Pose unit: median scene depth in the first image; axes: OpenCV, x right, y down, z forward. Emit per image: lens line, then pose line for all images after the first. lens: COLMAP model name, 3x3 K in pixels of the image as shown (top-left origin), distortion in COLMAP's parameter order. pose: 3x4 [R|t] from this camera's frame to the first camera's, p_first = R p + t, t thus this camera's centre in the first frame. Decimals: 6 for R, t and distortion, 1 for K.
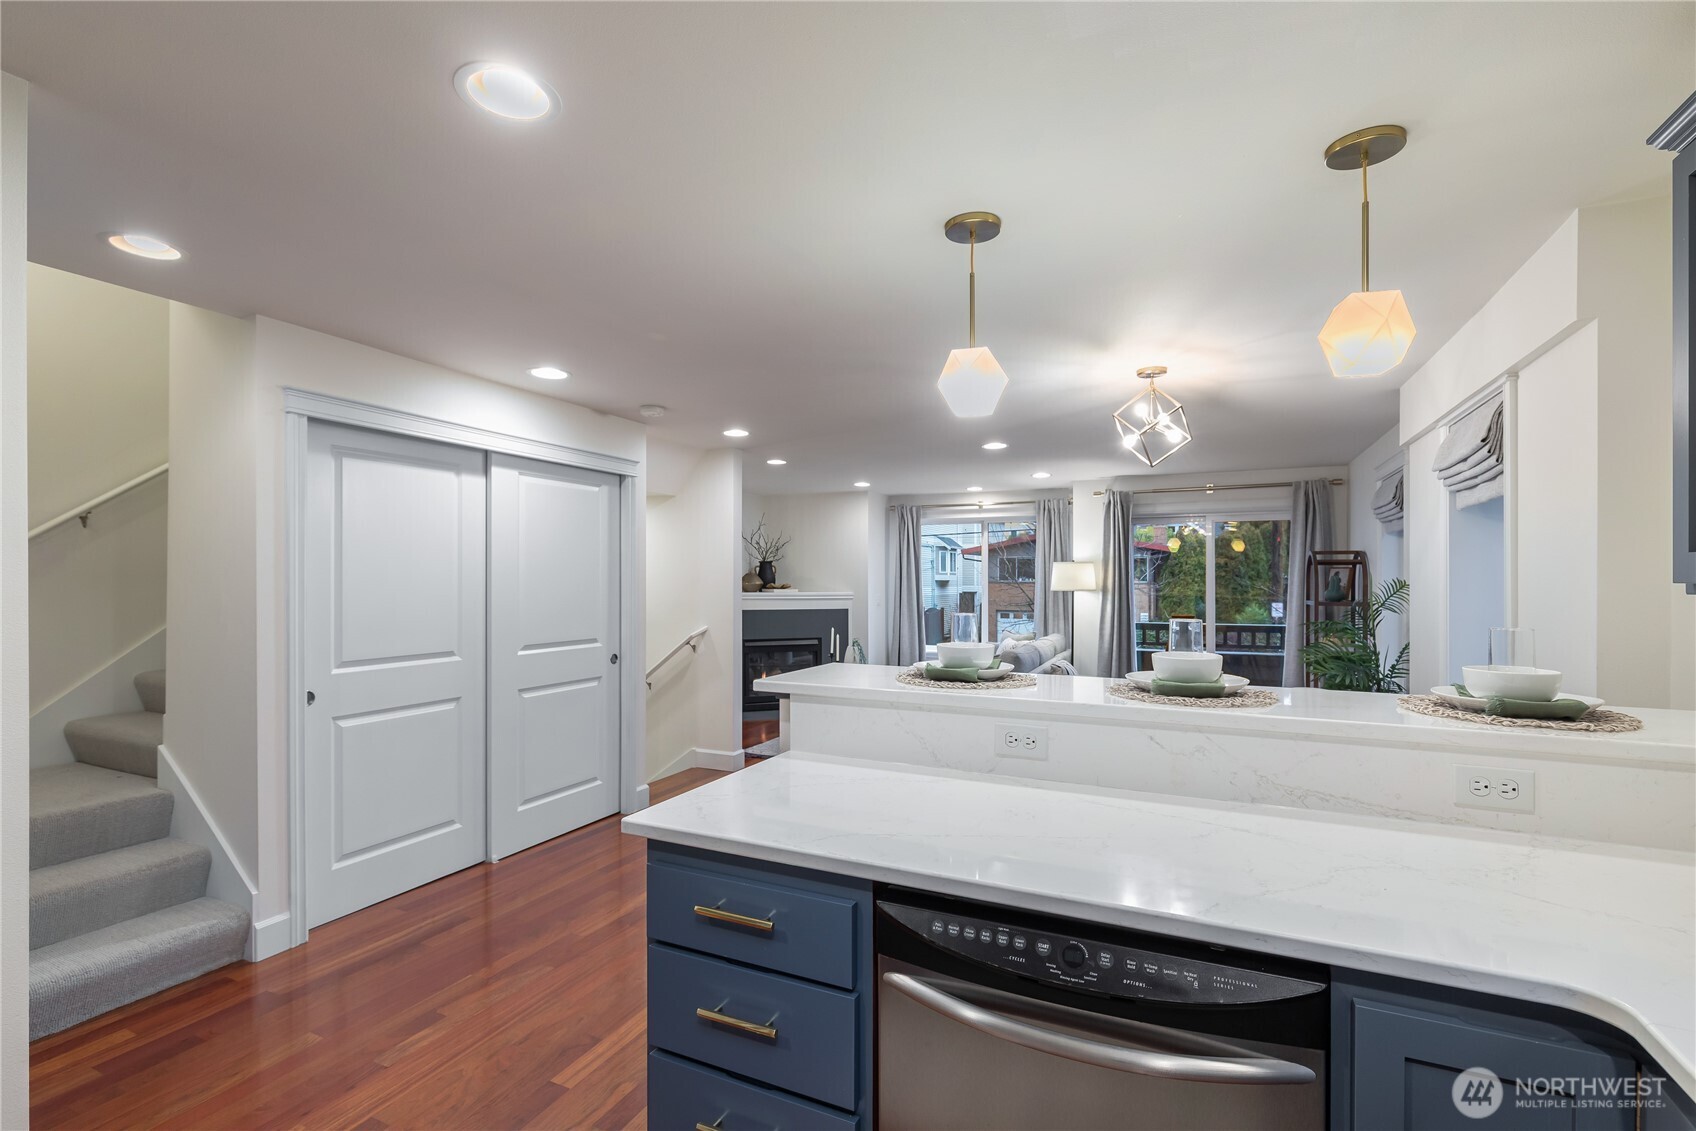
lens RADIAL K [[765.7, 0, 848.0], [0, 765.7, 580.9], [0, 0, 1]] dist [0.003176, 0.000626]
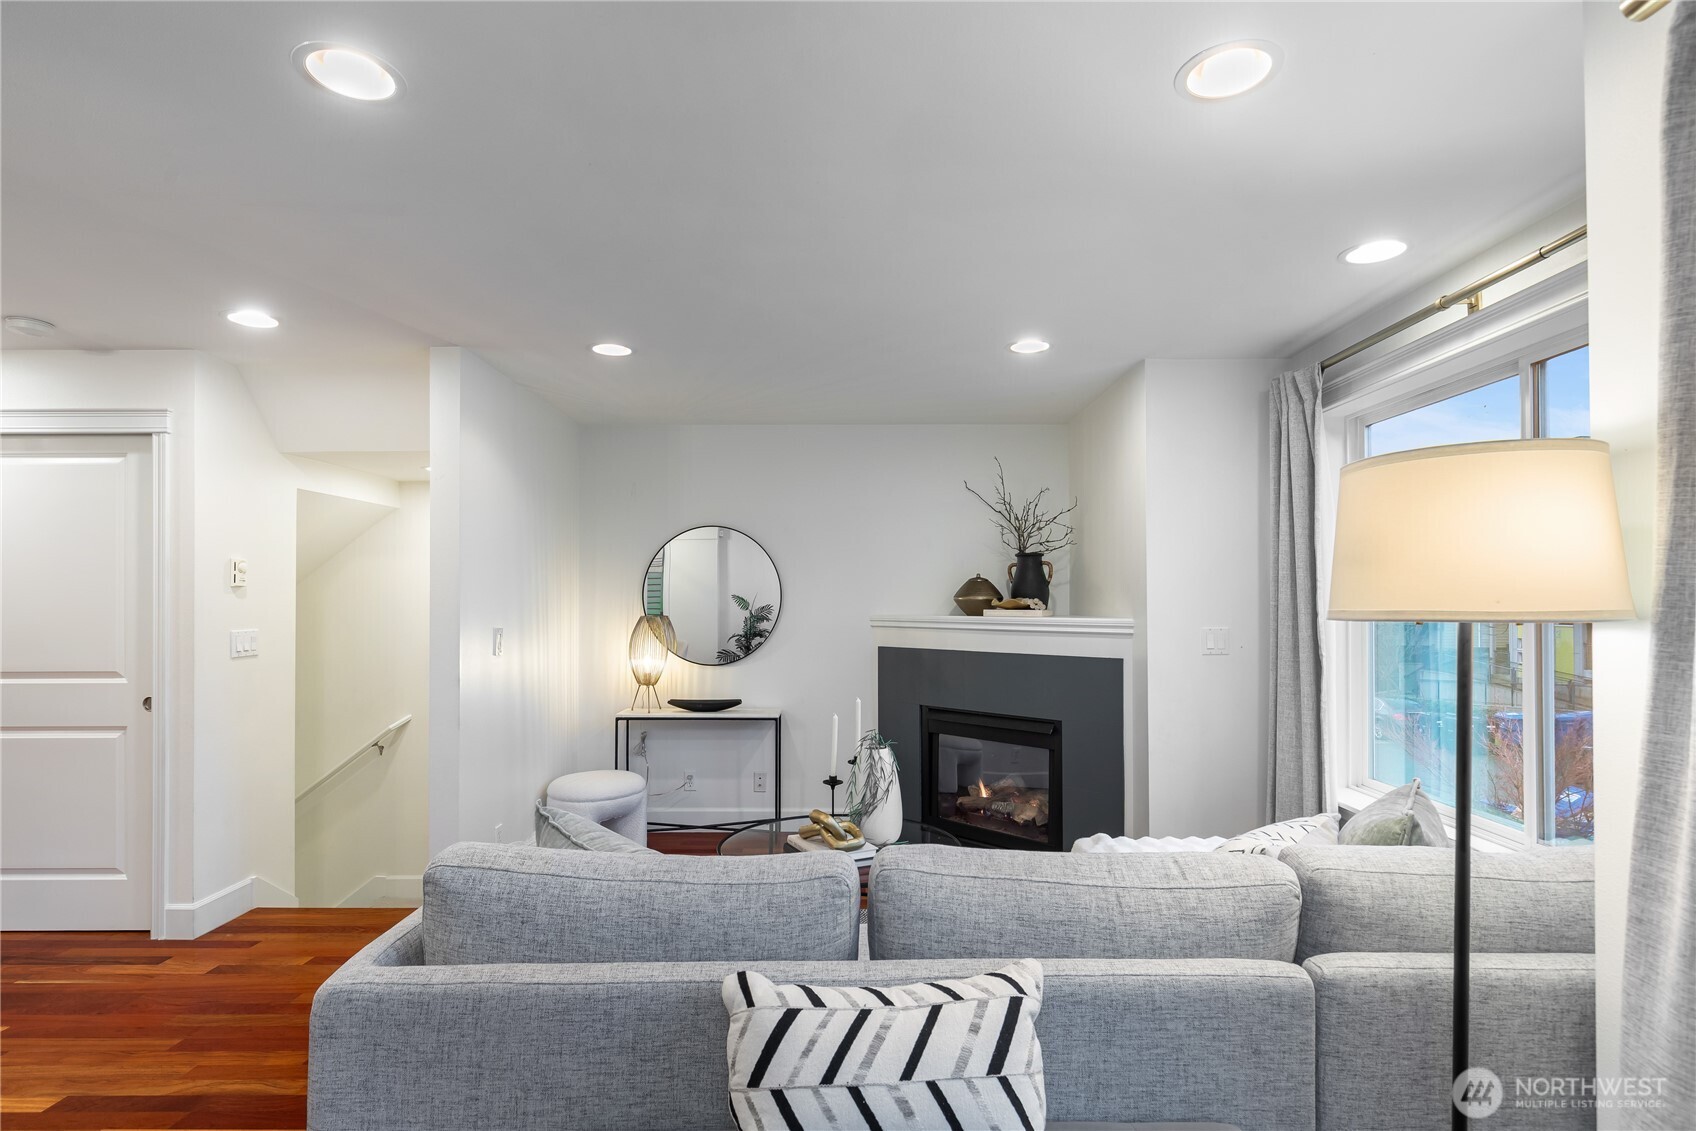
lens RADIAL K [[856.0, 0, 850.4], [0, 856.0, 604.7], [0, 0, 1]] dist [-0.000572, -0.000575]
pose [[0.416272, -0.000765, -0.909240, 0.357647], [0.001786, 0.999998, -0.000023, 0.007692], [0.909238, -0.001615, 0.416272, 0.683610]]
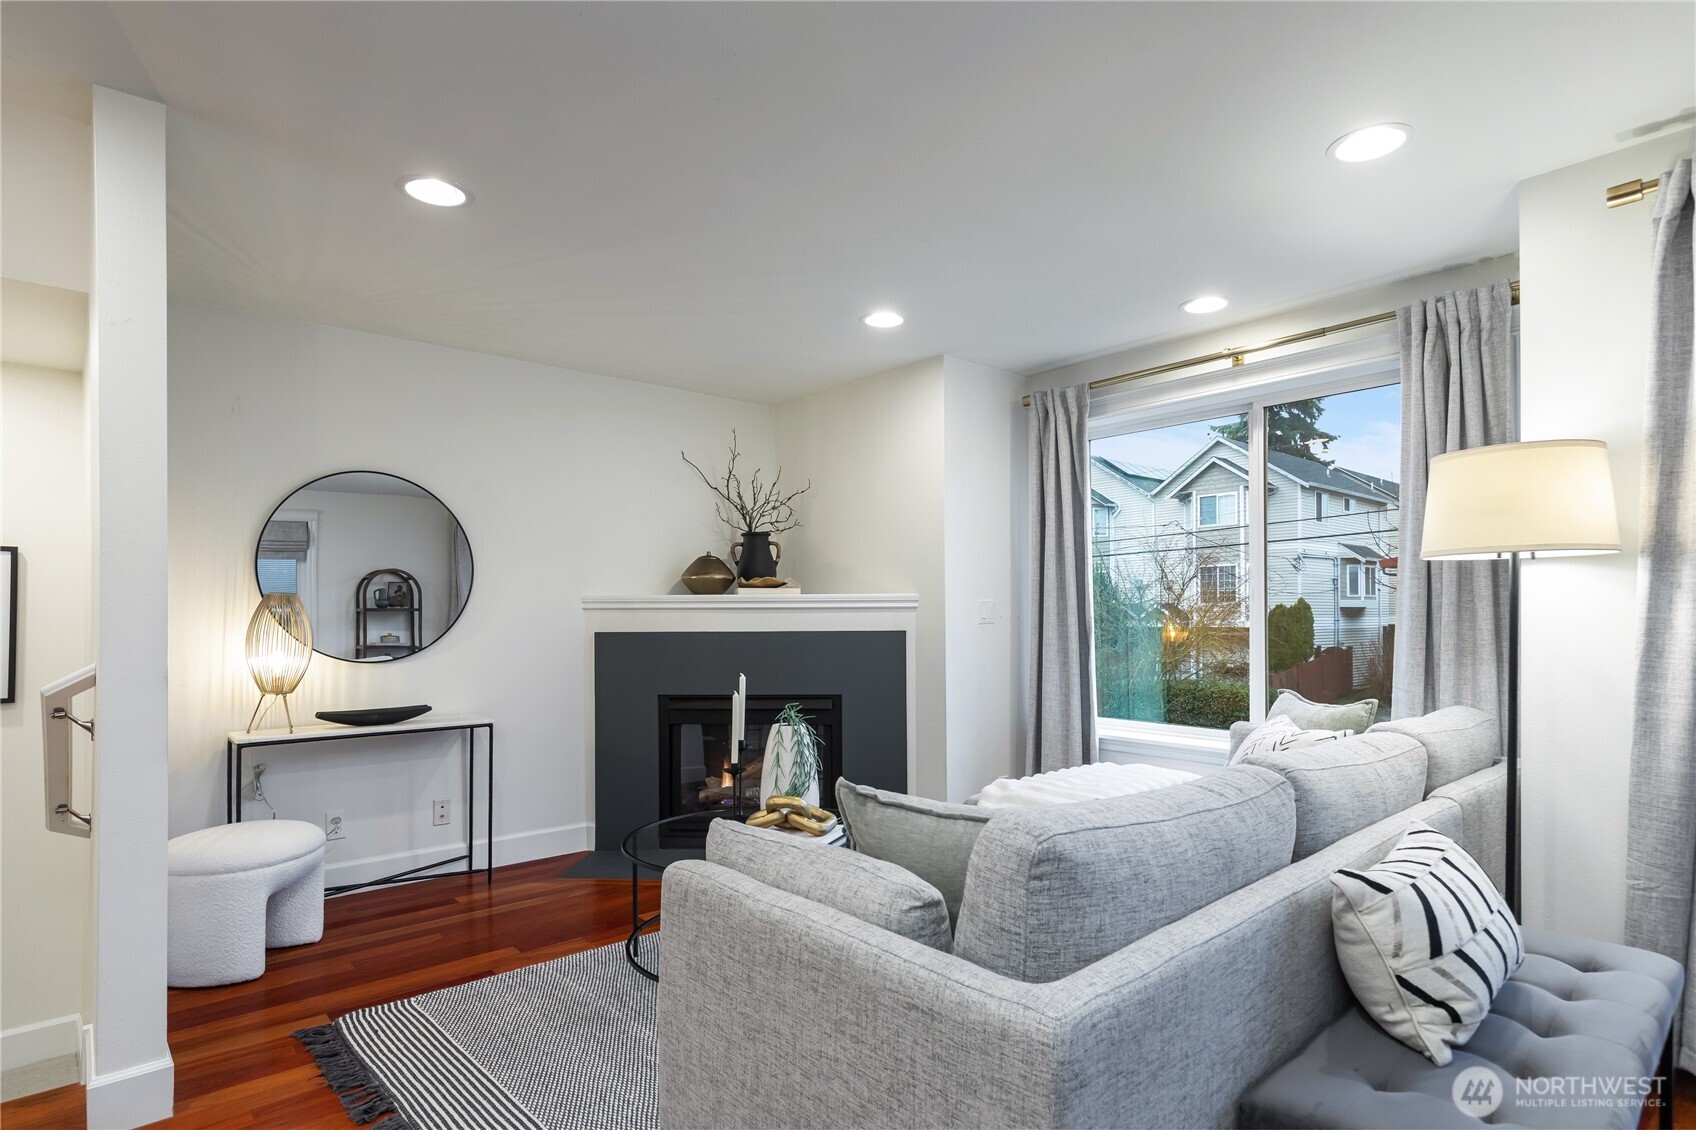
lens RADIAL K [[876.0, 0, 849.4], [0, 876.0, 617.7], [0, 0, 1]] dist [0.003123, 0.000258]
pose [[0.914279, -0.005213, -0.405053, 0.175840], [0.006365, 0.999979, 0.001497, 0.028397], [0.405036, -0.003947, 0.914292, 0.532253]]
